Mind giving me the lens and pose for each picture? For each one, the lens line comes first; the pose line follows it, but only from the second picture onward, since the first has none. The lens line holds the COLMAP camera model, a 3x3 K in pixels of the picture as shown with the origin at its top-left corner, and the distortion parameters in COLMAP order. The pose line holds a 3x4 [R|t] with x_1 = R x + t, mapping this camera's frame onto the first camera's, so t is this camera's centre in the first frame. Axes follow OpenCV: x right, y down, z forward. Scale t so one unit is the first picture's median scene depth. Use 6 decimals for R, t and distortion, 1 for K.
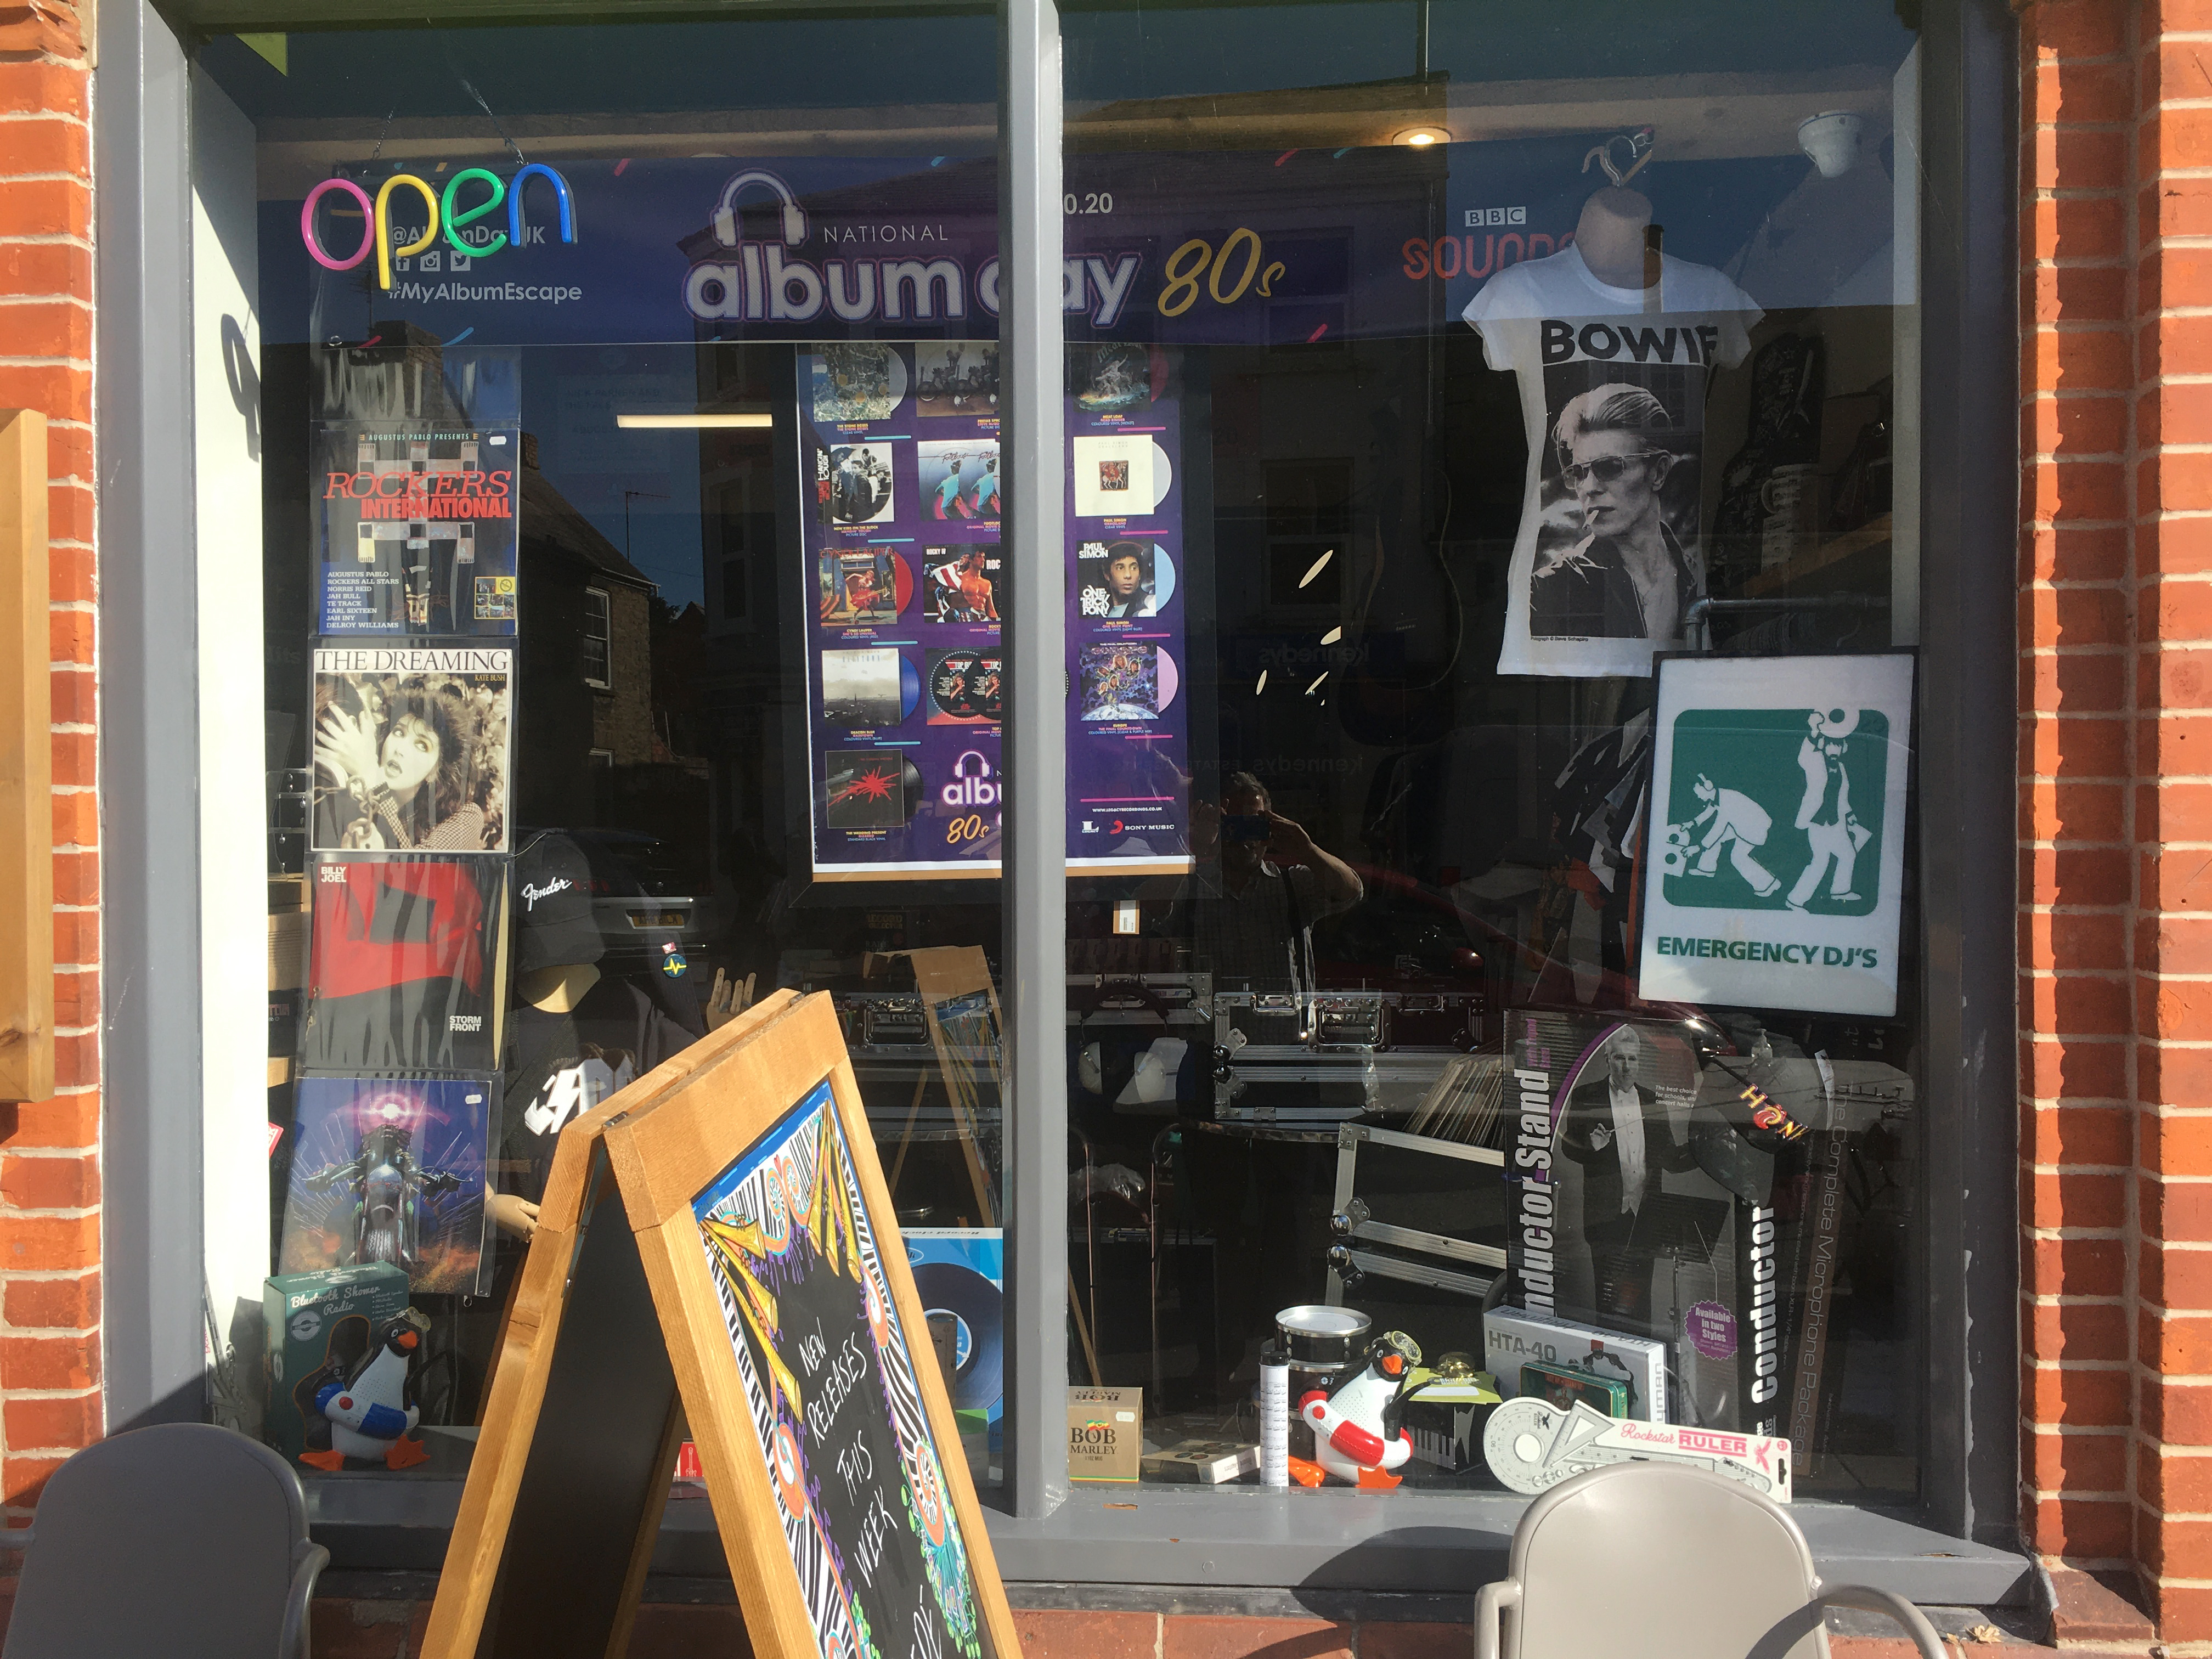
lens RADIAL K [[1824.9, 0, 1106.0], [0, 1824.9, 829.5], [0, 0, 1]] dist [0.080611, -0.094706]
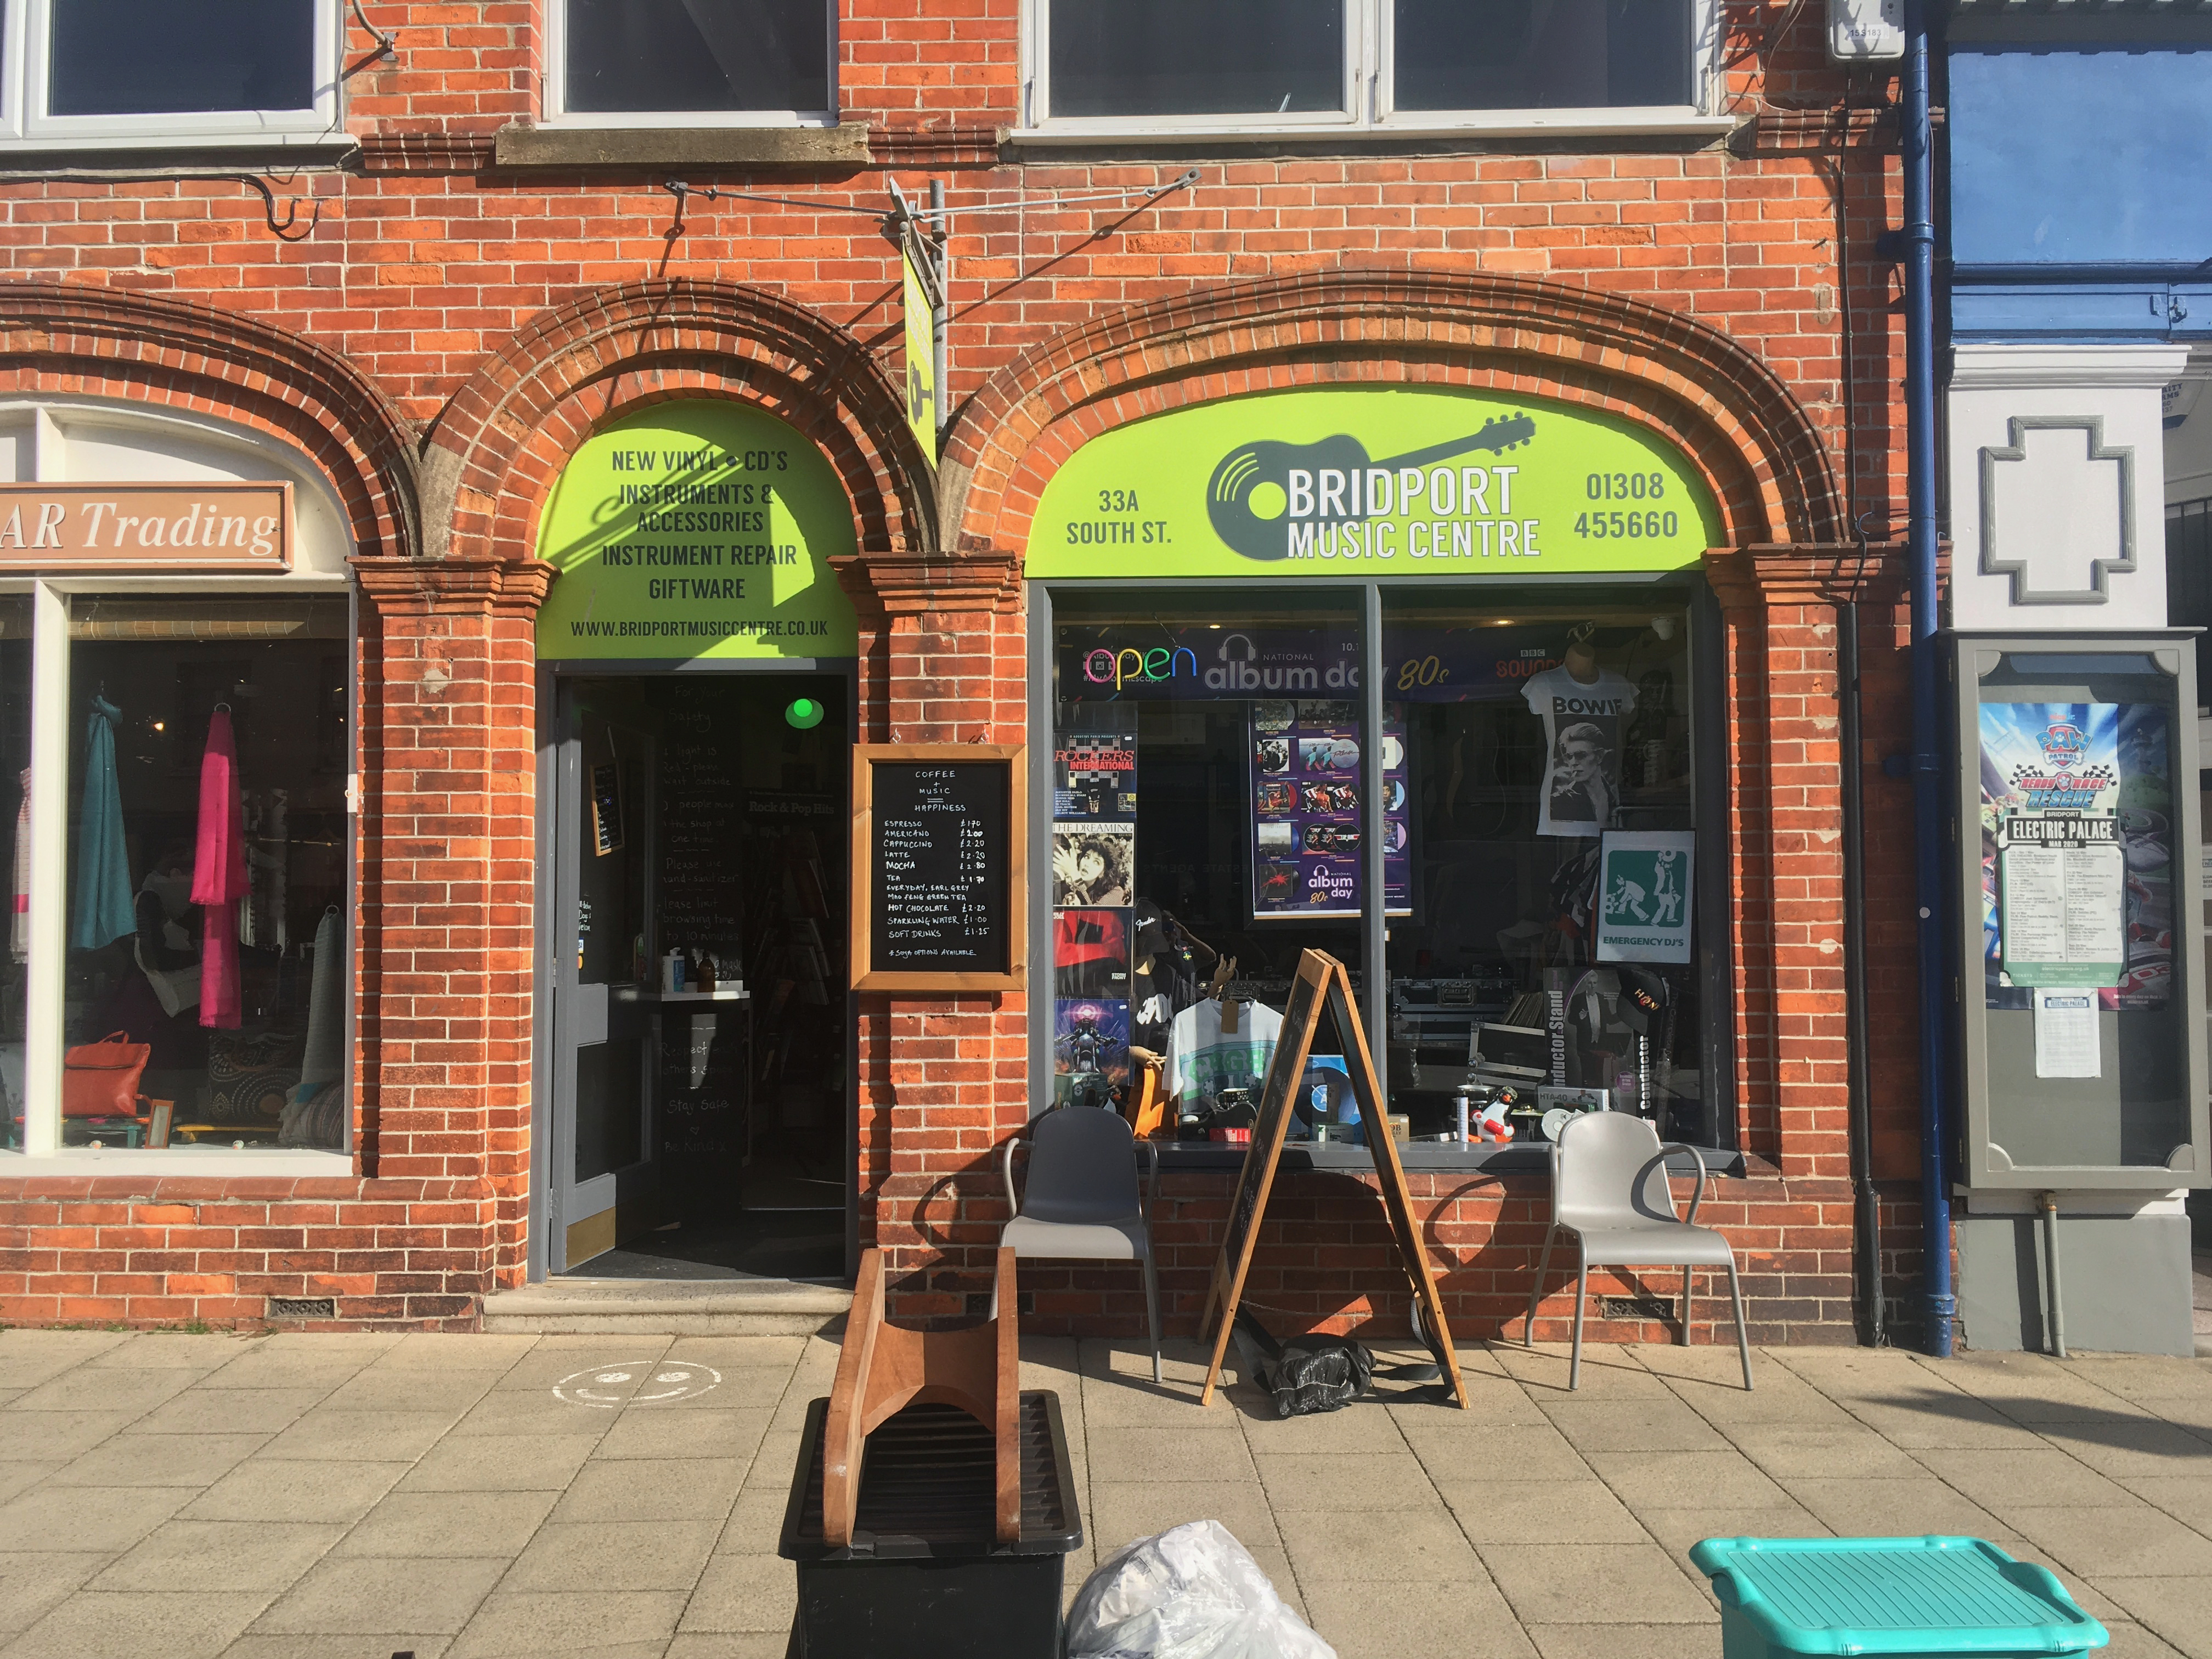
lens RADIAL K [[1824.9, 0, 1106.0], [0, 1824.9, 829.5], [0, 0, 1]] dist [0.080611, -0.094706]
pose [[0.999171, 0.003063, 0.040589, -0.479101], [-0.000628, 0.998206, -0.059867, 0.057985], [-0.040700, 0.059792, 0.997381, -1.478676]]
